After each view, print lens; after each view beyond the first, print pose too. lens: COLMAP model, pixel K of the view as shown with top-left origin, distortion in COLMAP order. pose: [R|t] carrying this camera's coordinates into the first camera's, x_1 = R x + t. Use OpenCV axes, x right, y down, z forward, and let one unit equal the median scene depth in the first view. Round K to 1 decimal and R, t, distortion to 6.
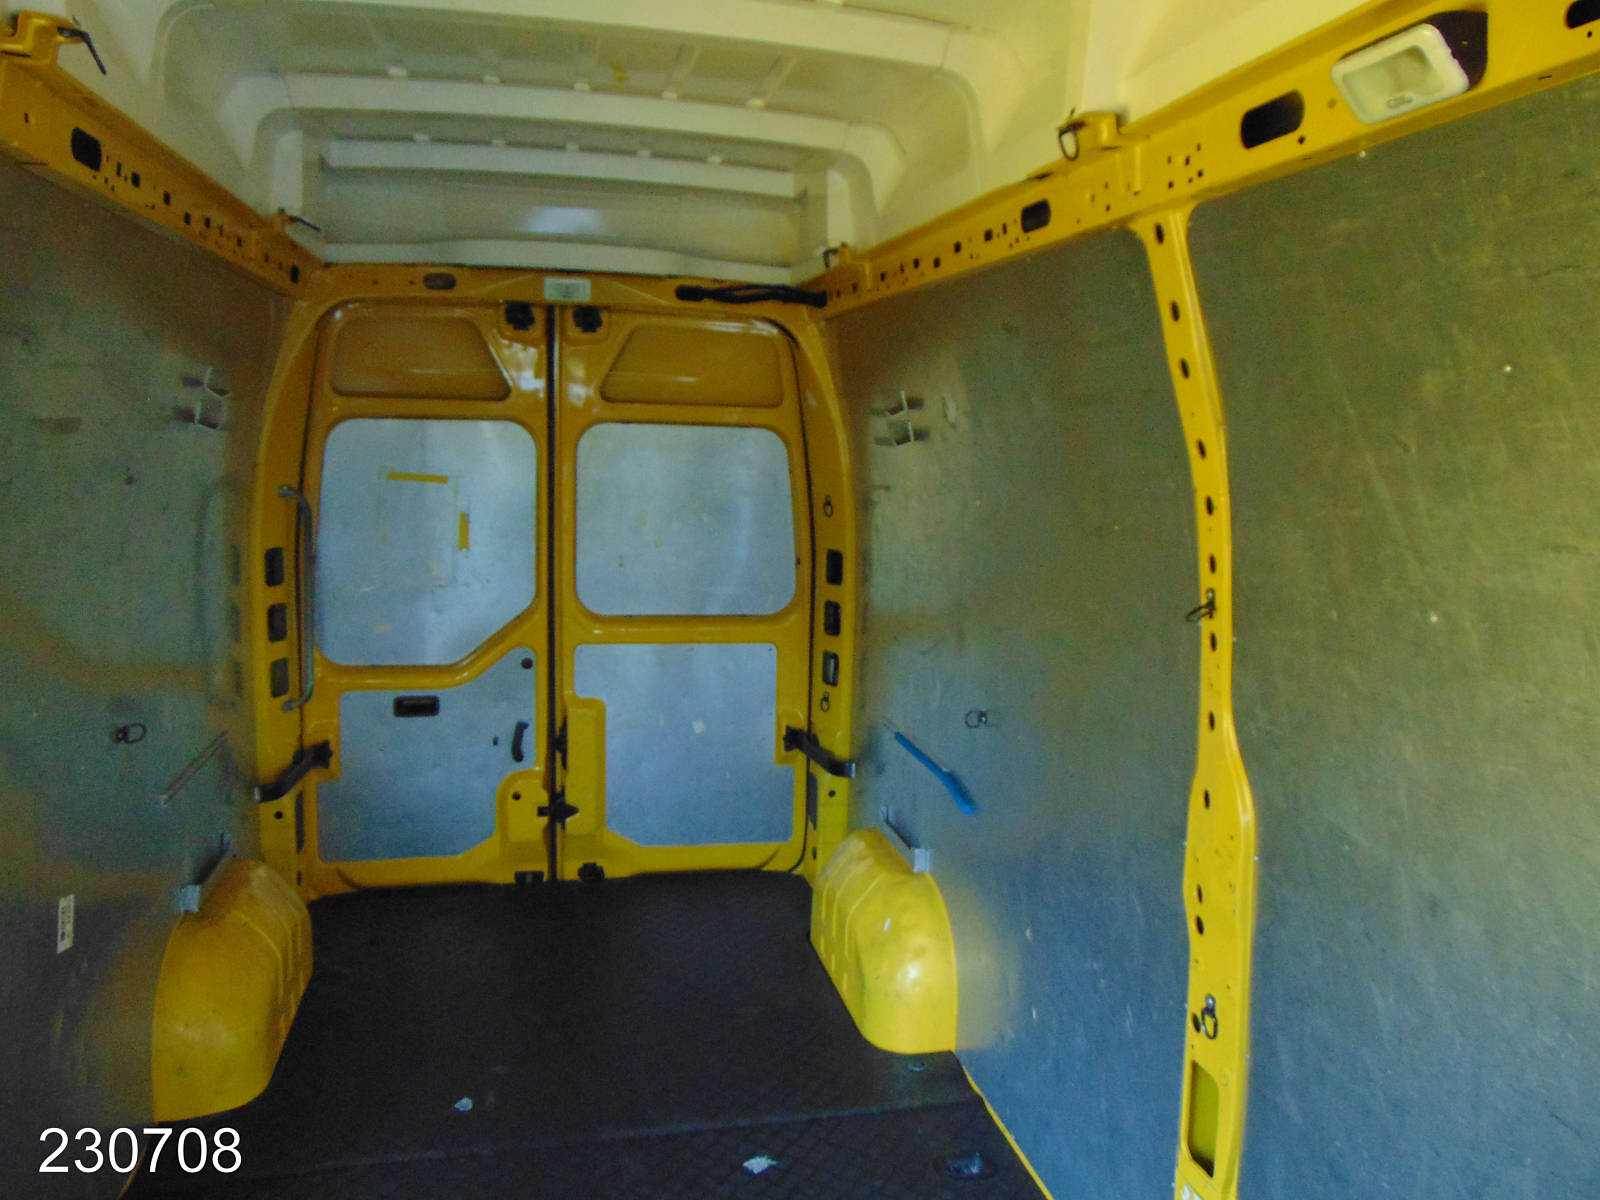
lens RADIAL K [[1196.3, 0, 797.9], [0, 1196.3, 598.6], [0, 0, 1]] dist [-0.005030, 0.063822]
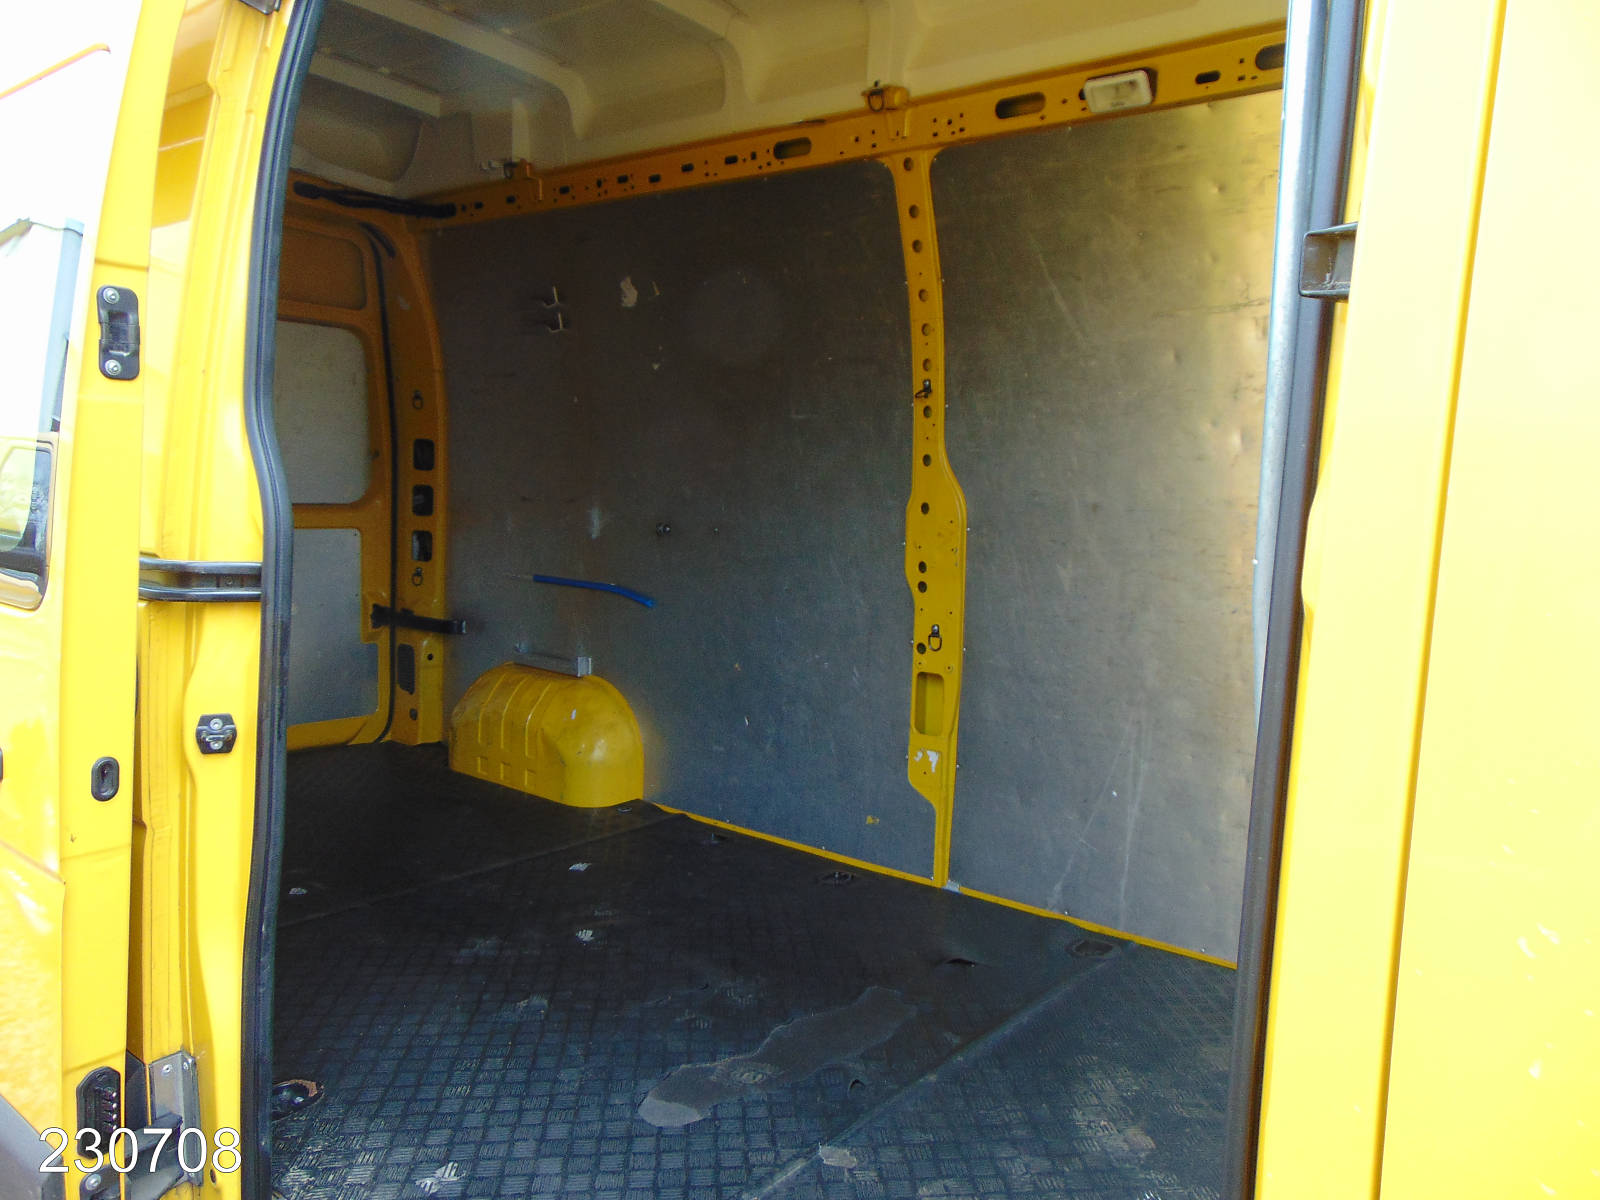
lens RADIAL K [[1202.8, 0, 781.7], [0, 1202.8, 596.7], [0, 0, 1]] dist [-0.035141, 0.069541]
pose [[0.764559, -0.042270, 0.643166, -0.887820], [0.070931, 0.997305, -0.018775, 0.305020], [-0.640639, 0.059974, 0.765496, -0.148935]]
